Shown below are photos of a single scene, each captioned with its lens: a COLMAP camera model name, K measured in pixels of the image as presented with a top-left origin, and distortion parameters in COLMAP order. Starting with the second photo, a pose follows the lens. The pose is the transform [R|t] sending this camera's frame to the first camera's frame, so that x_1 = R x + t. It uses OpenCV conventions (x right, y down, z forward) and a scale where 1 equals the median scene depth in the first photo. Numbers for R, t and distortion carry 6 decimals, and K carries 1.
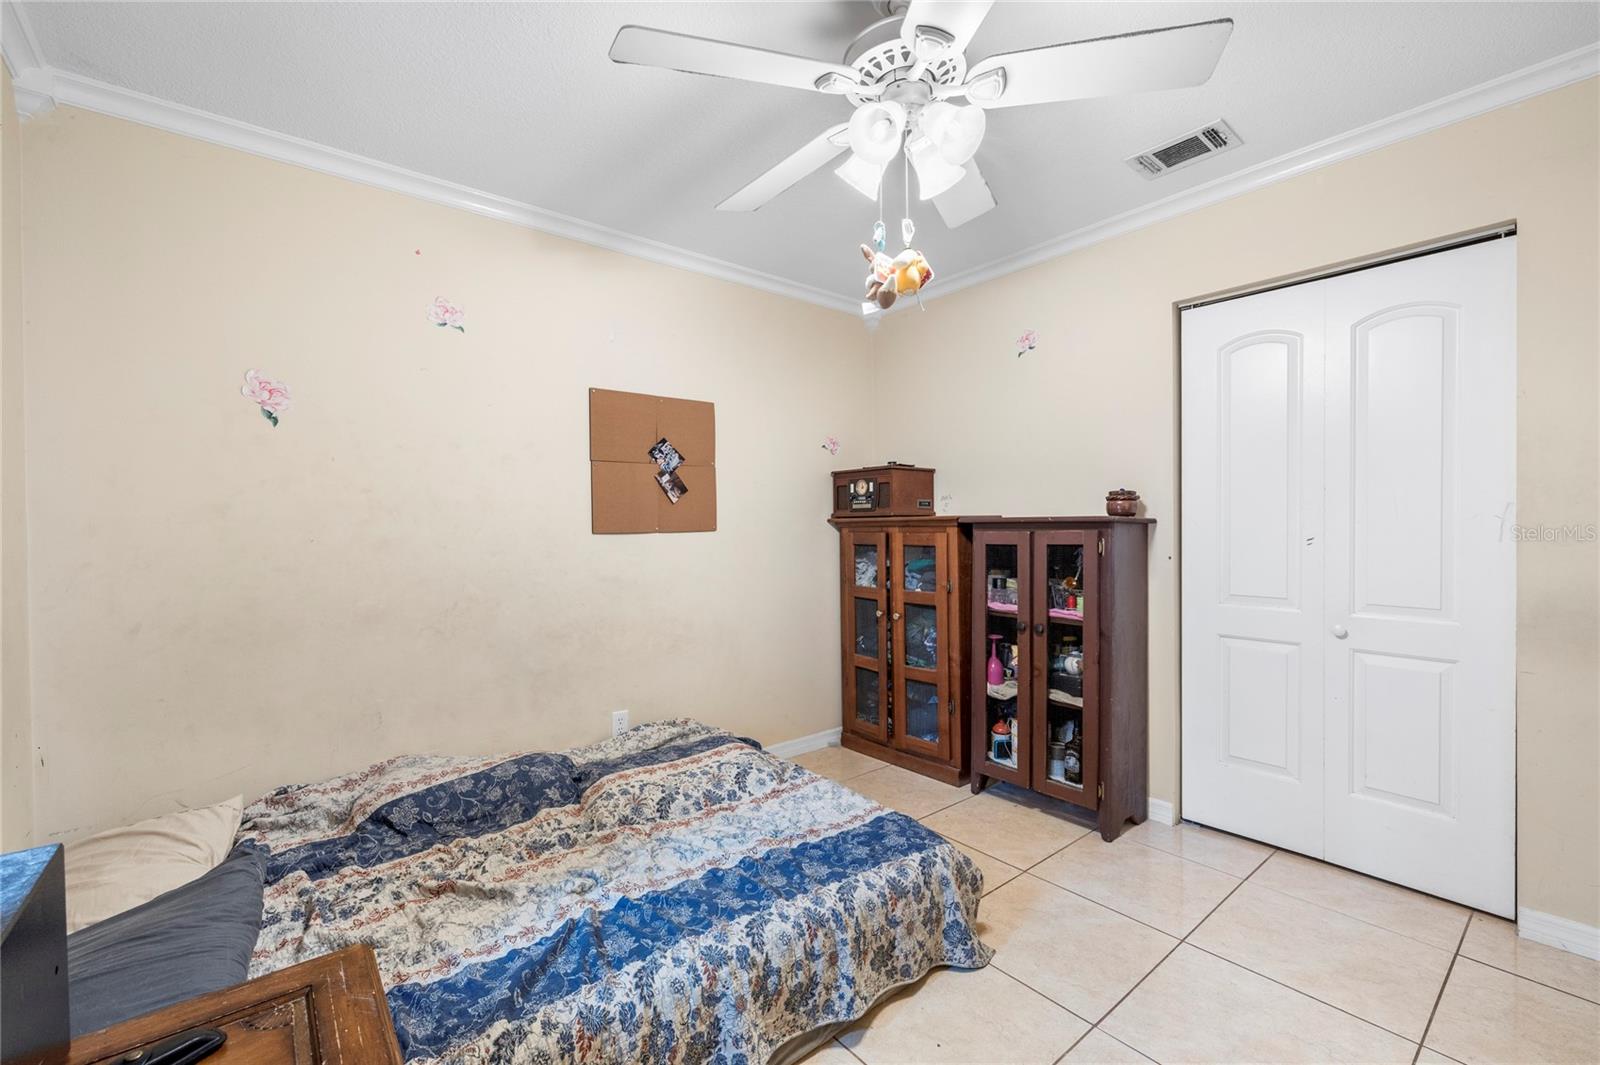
lens RADIAL K [[675.6, 0, 796.9], [0, 675.6, 534.9], [0, 0, 1]] dist [0.000443, 0.000270]
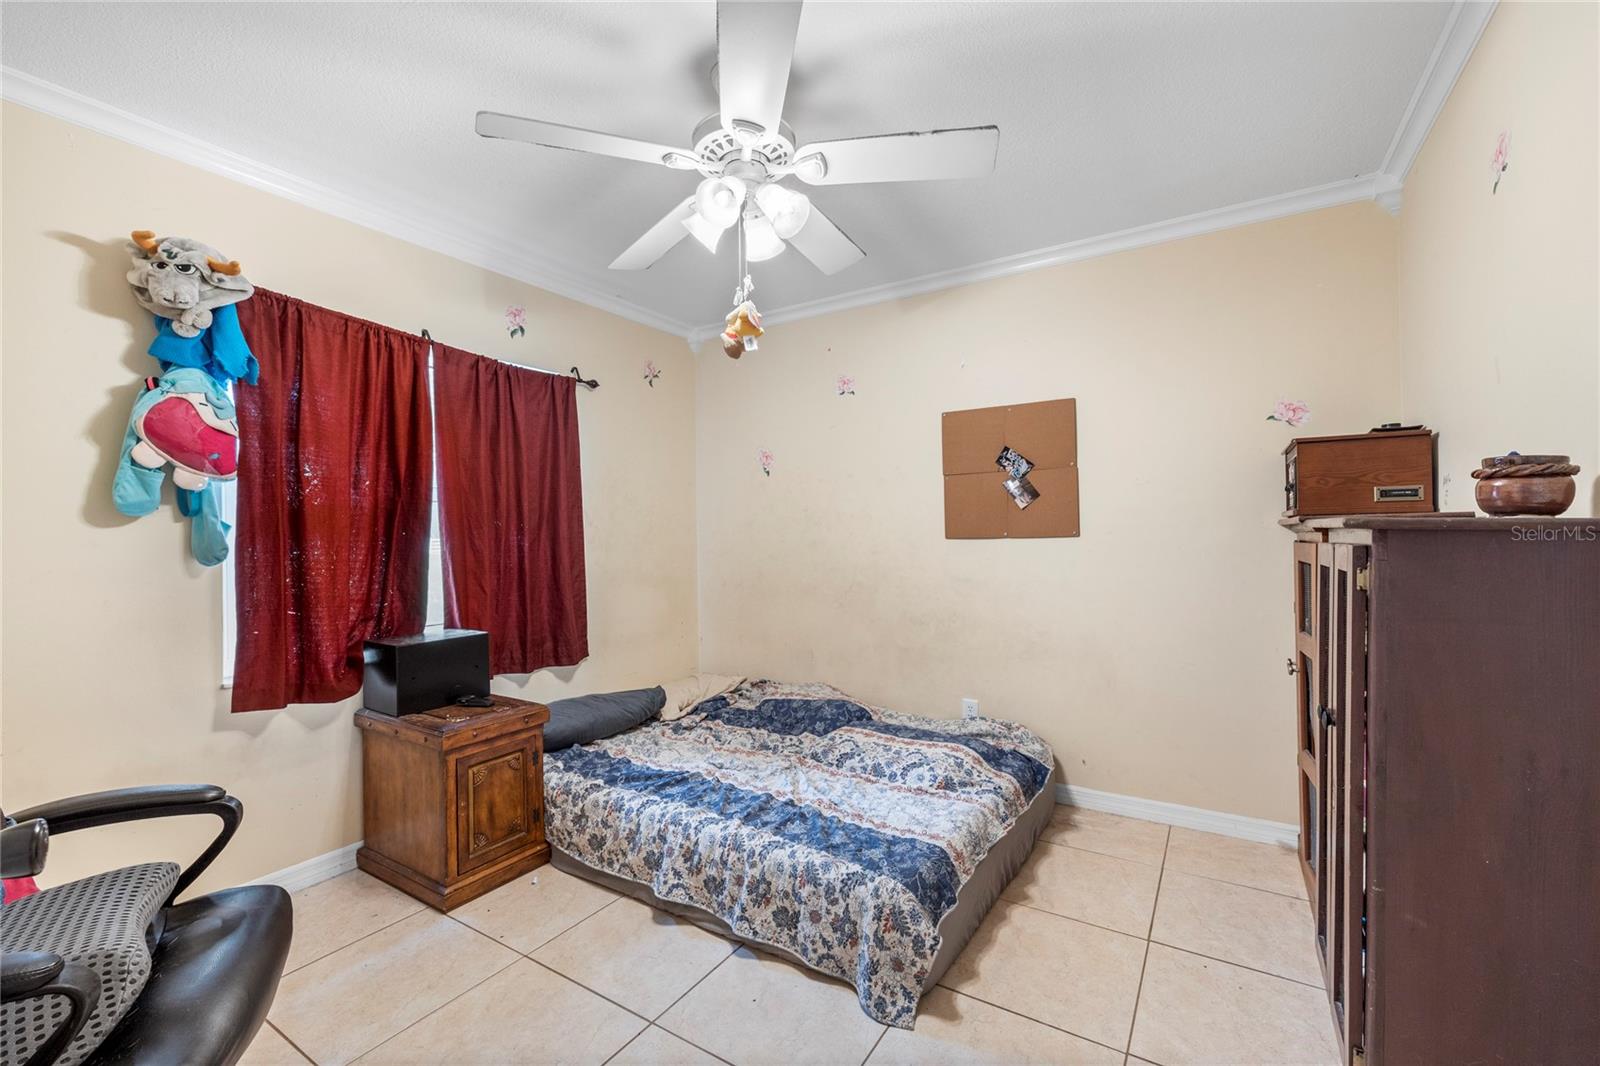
lens RADIAL K [[675.6, 0, 794.1], [0, 675.6, 534.5], [0, 0, 1]] dist [0.000443, 0.000270]
pose [[0.307879, 0.006321, -0.951405, 0.891018], [-0.003480, 0.999979, 0.005518, -0.017573], [0.951419, 0.001612, 0.307894, 0.492932]]
